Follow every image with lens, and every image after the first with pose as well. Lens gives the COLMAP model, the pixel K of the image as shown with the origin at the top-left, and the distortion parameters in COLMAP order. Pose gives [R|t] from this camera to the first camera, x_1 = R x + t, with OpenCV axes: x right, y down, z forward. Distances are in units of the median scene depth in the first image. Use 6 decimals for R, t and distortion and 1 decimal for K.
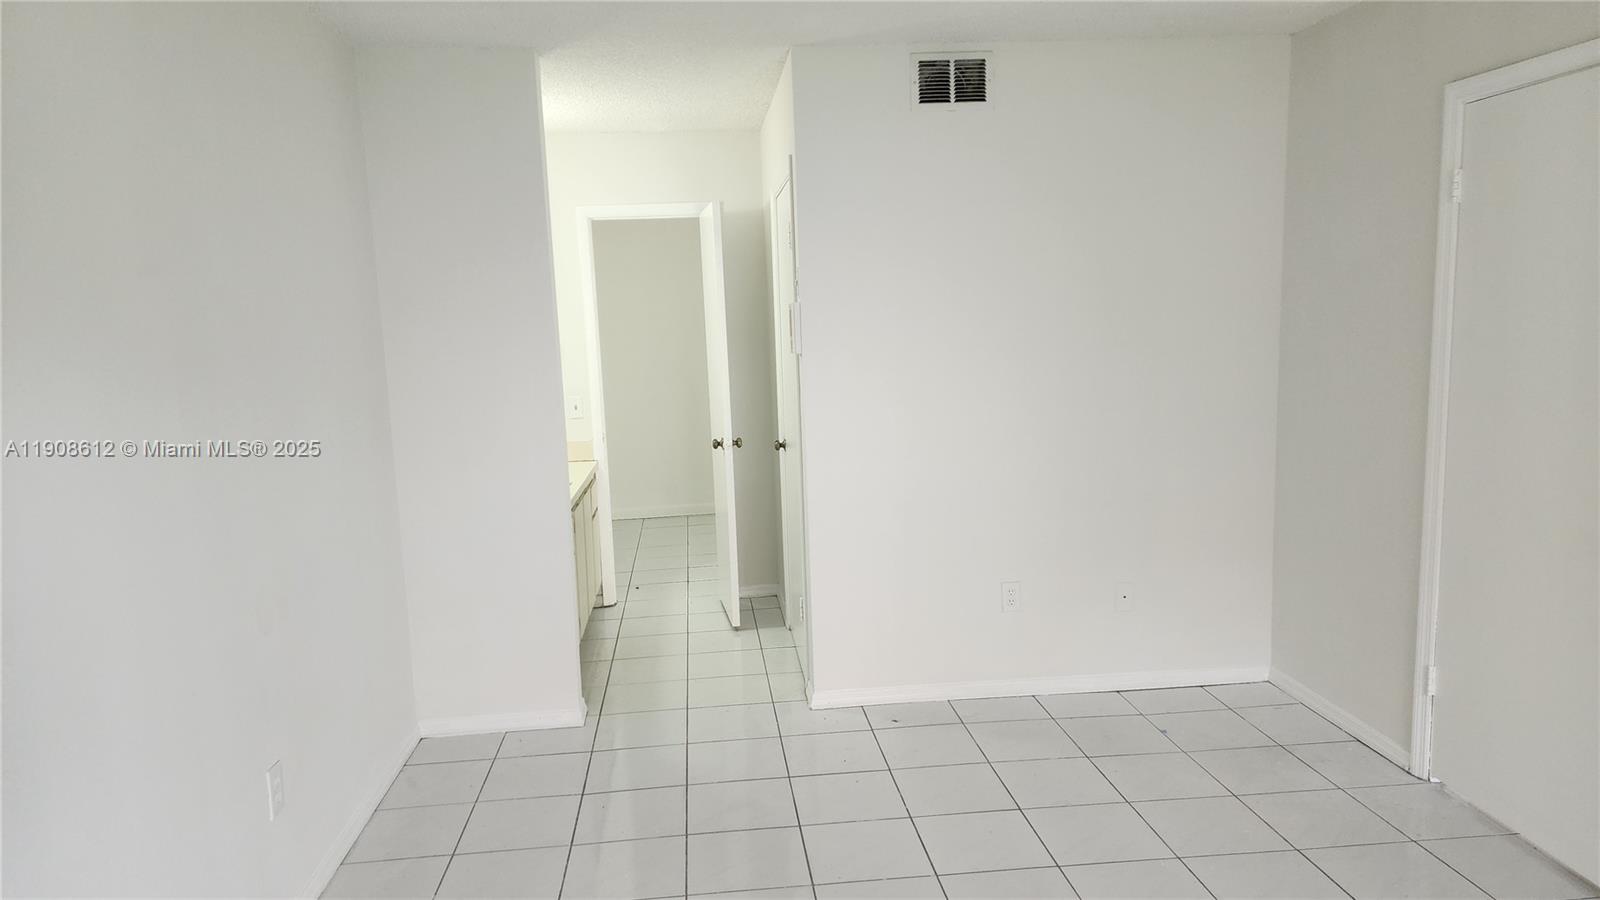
lens RADIAL K [[1074.1, 0, 794.9], [0, 1074.1, 457.4], [0, 0, 1]] dist [0.044682, -0.007825]
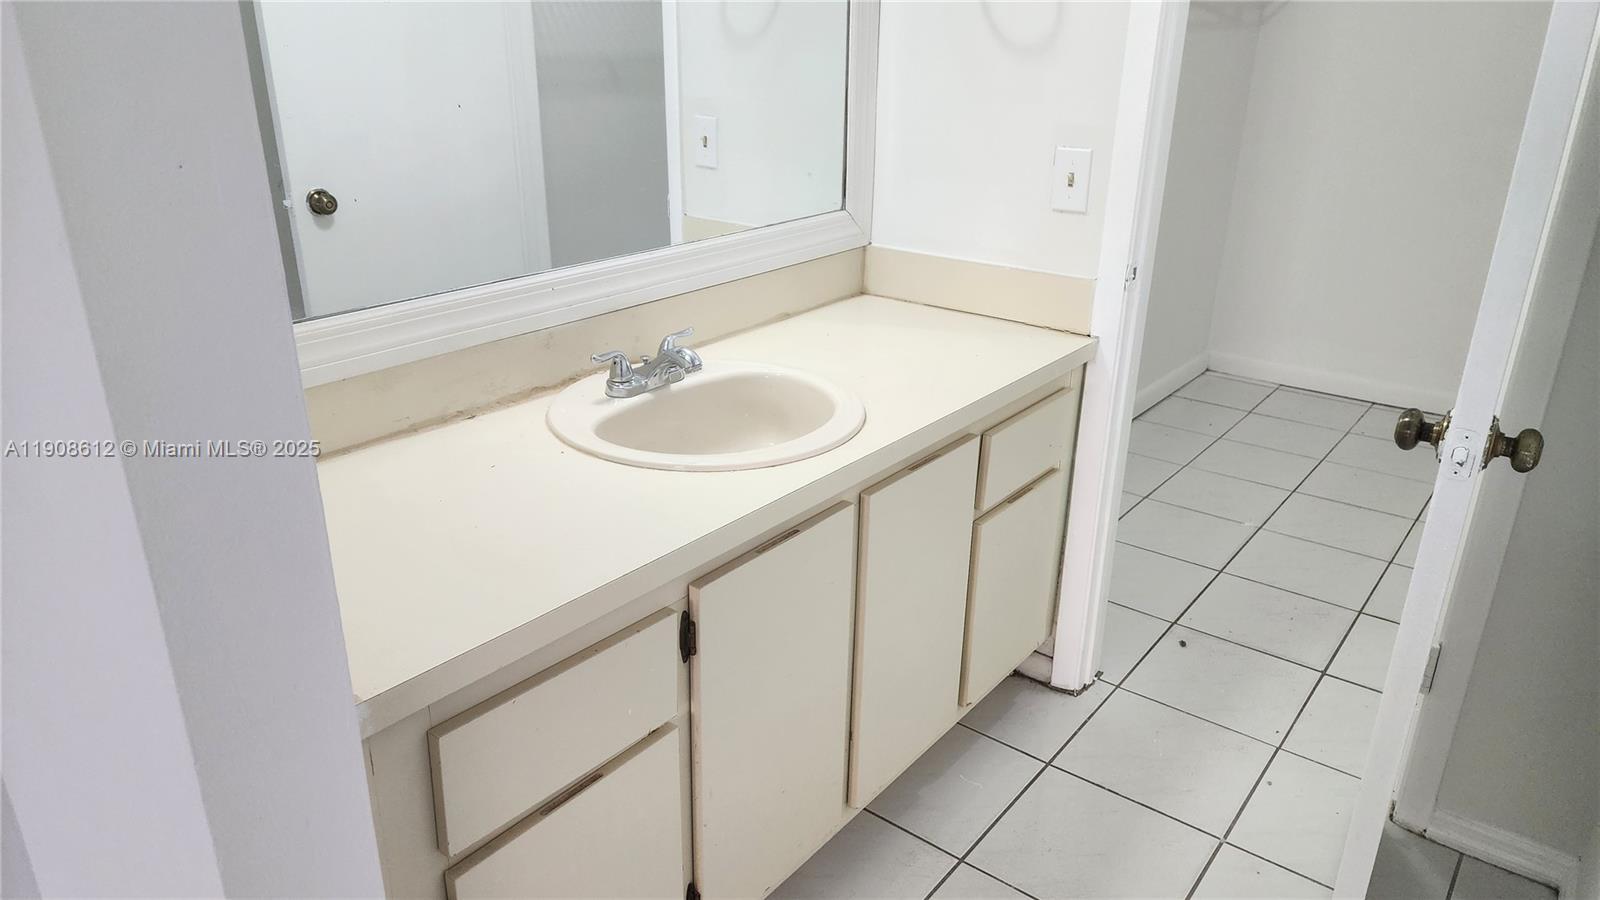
lens RADIAL K [[1074.1, 0, 793.5], [0, 1074.1, 450.0], [0, 0, 1]] dist [0.044682, -0.007825]
pose [[0.721007, 0.295424, -0.626796, -0.025538], [-0.134081, 0.946947, 0.292085, -0.075139], [0.679832, -0.126554, 0.722366, 0.940069]]
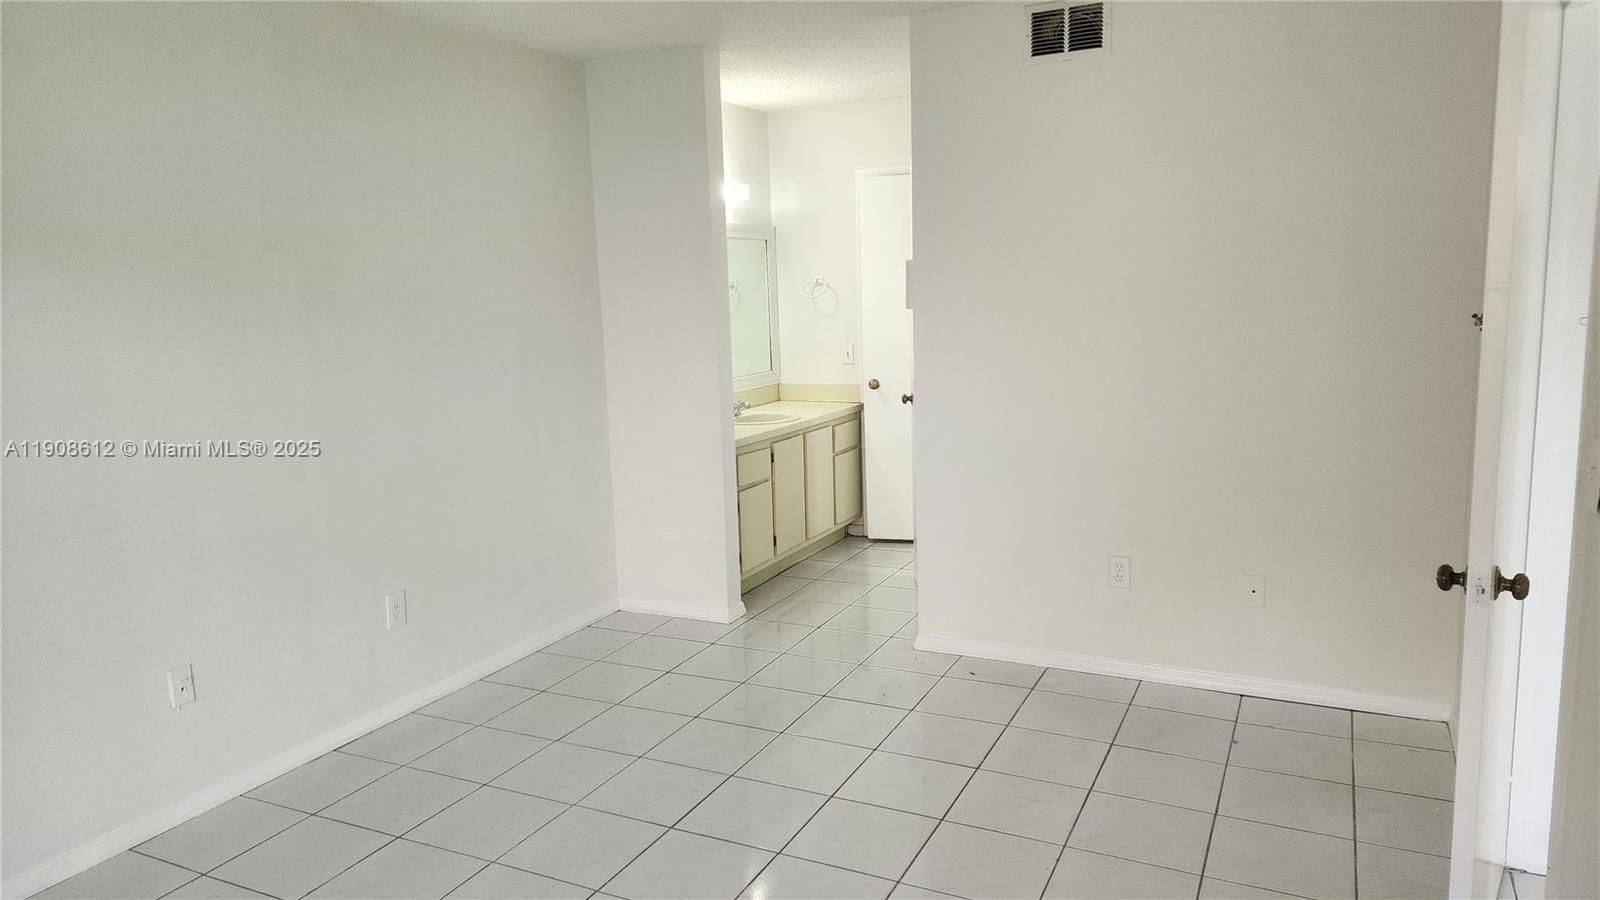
lens RADIAL K [[1074.1, 0, 800.3], [0, 1074.1, 442.5], [0, 0, 1]] dist [0.044682, -0.007825]
pose [[0.848483, 0.087686, -0.521908, 0.477886], [-0.066773, 0.996035, 0.058791, -0.023002], [0.524994, -0.015034, 0.850973, 0.048691]]
